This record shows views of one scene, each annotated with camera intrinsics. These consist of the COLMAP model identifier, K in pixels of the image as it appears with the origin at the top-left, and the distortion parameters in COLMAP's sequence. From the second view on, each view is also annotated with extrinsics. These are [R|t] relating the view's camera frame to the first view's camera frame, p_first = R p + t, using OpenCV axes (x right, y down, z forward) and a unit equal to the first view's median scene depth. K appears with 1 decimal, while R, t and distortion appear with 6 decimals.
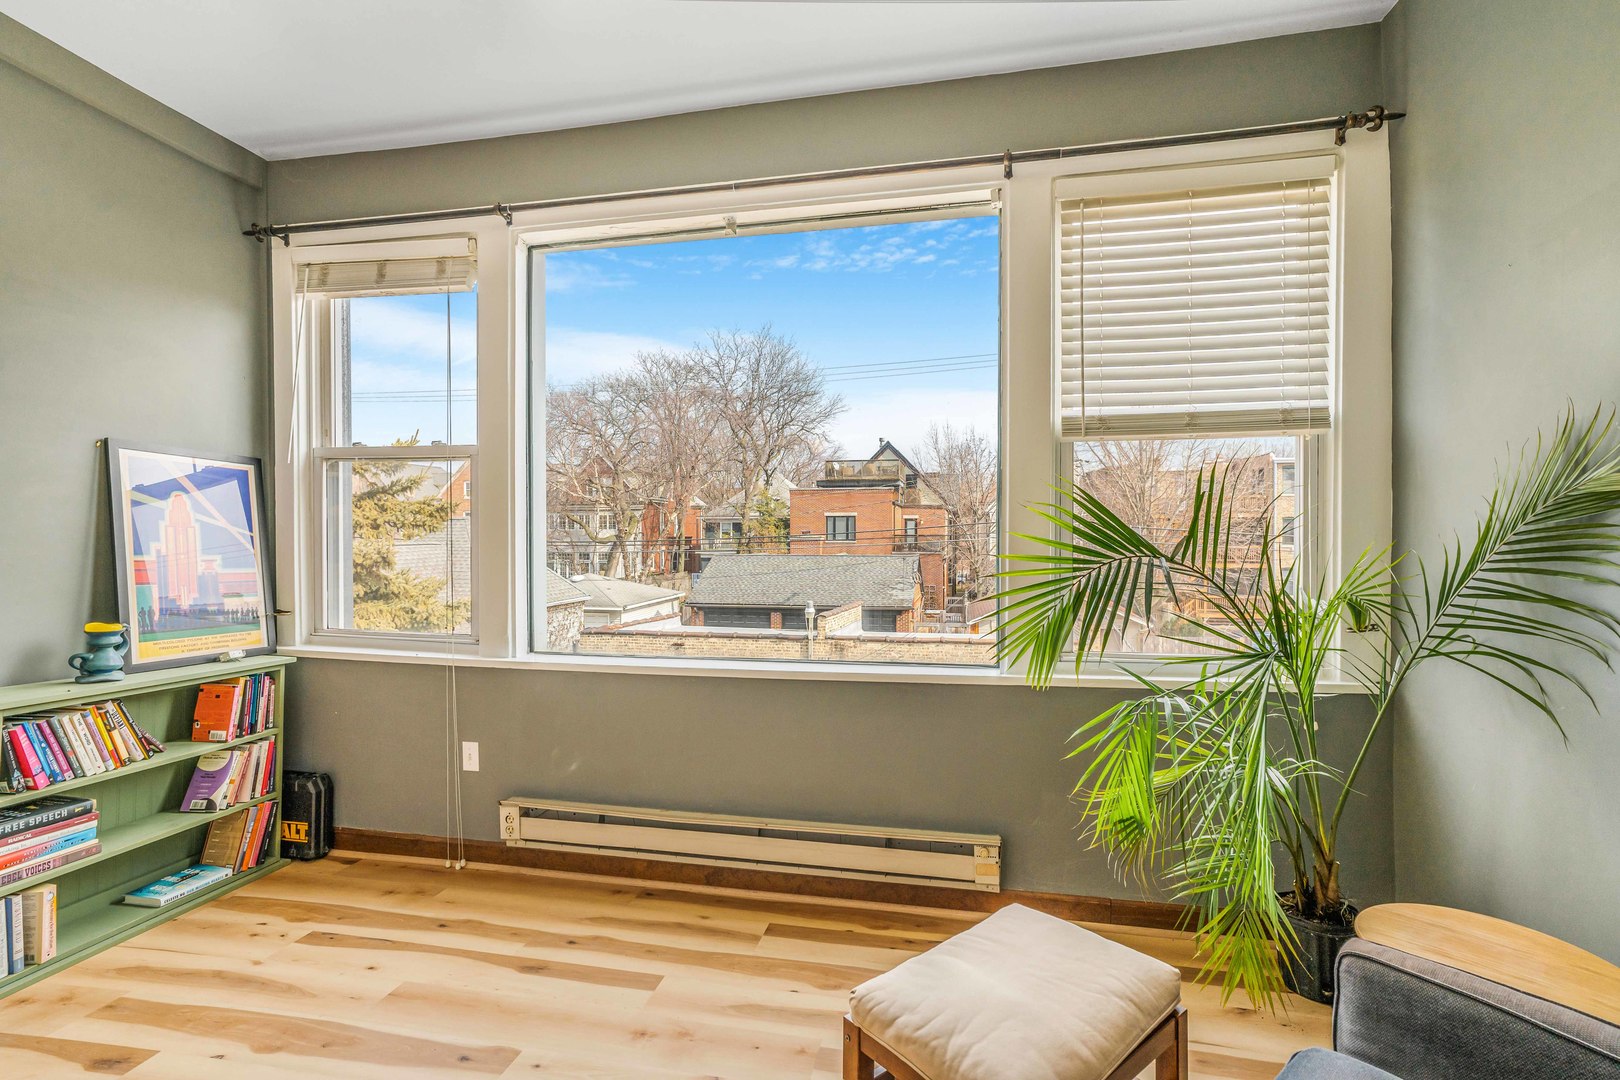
lens RADIAL K [[743.4, 0, 810.0], [0, 743.4, 540.0], [0, 0, 1]] dist [-0.025908, 0.000428]
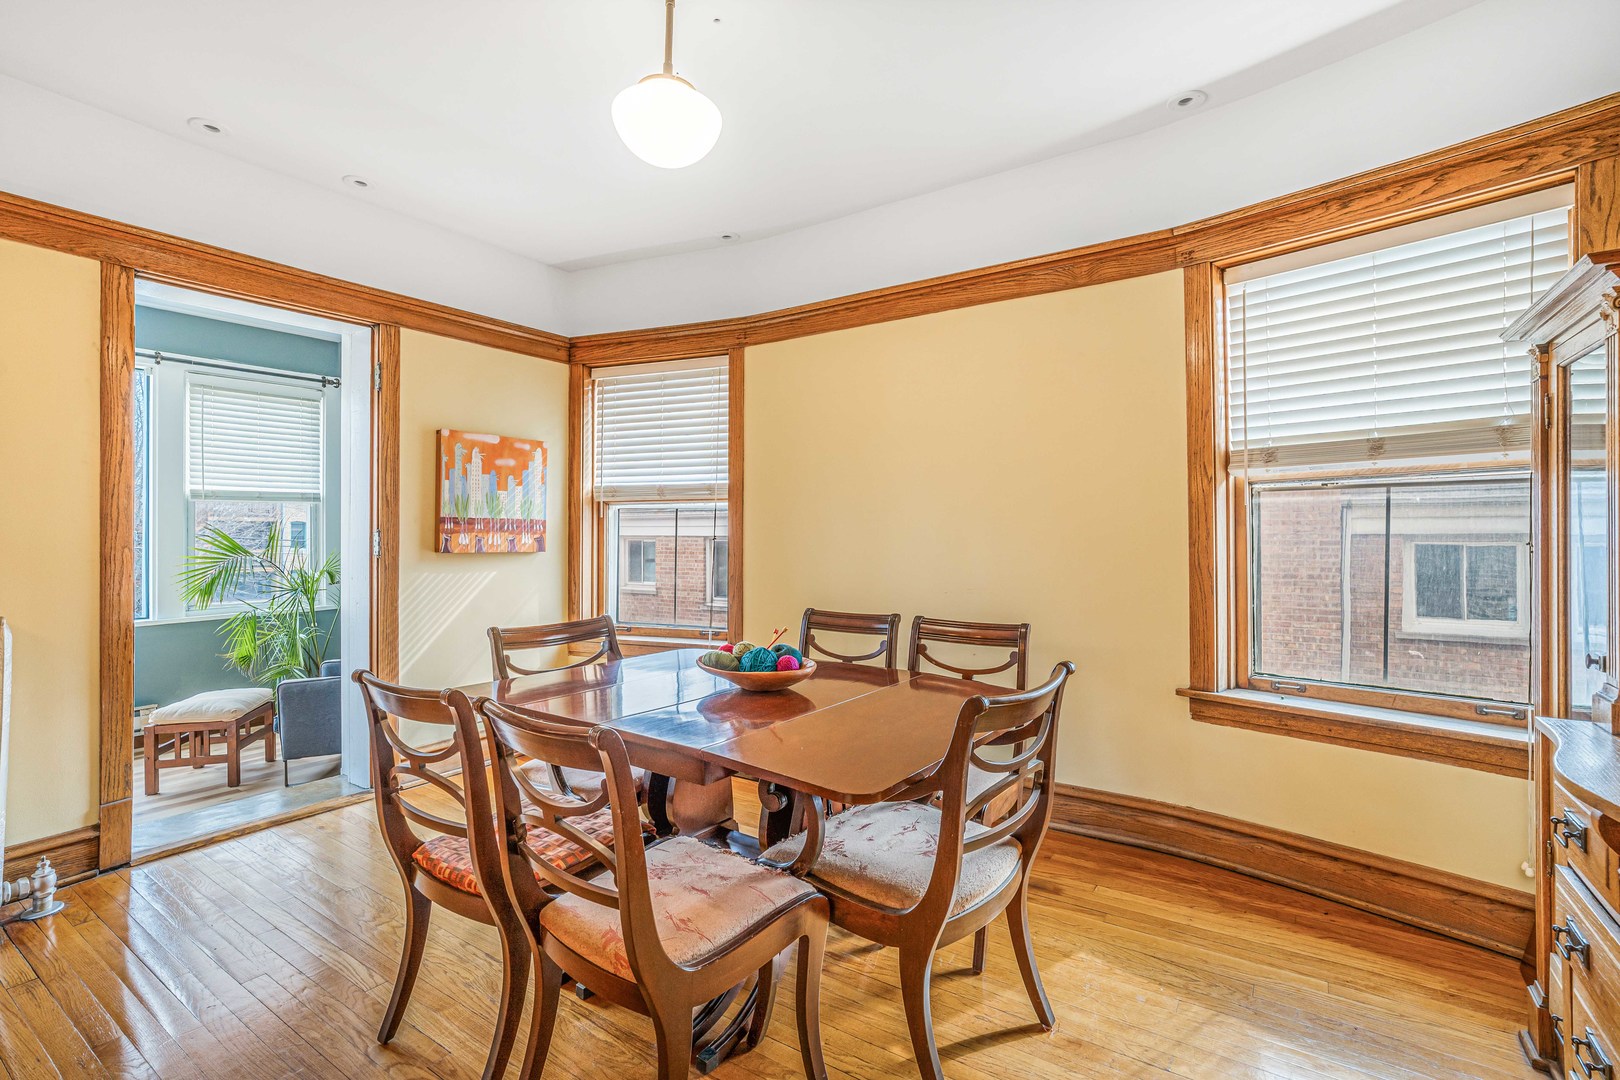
lens RADIAL K [[772.4, 0, 782.3], [0, 772.4, 534.0], [0, 0, 1]] dist [-0.001985, 0.000324]
pose [[0.421940, -0.000174, 0.906624, -0.935422], [0.016663, 0.999833, -0.007563, -0.002157], [-0.906471, 0.018298, 0.421872, -1.420285]]
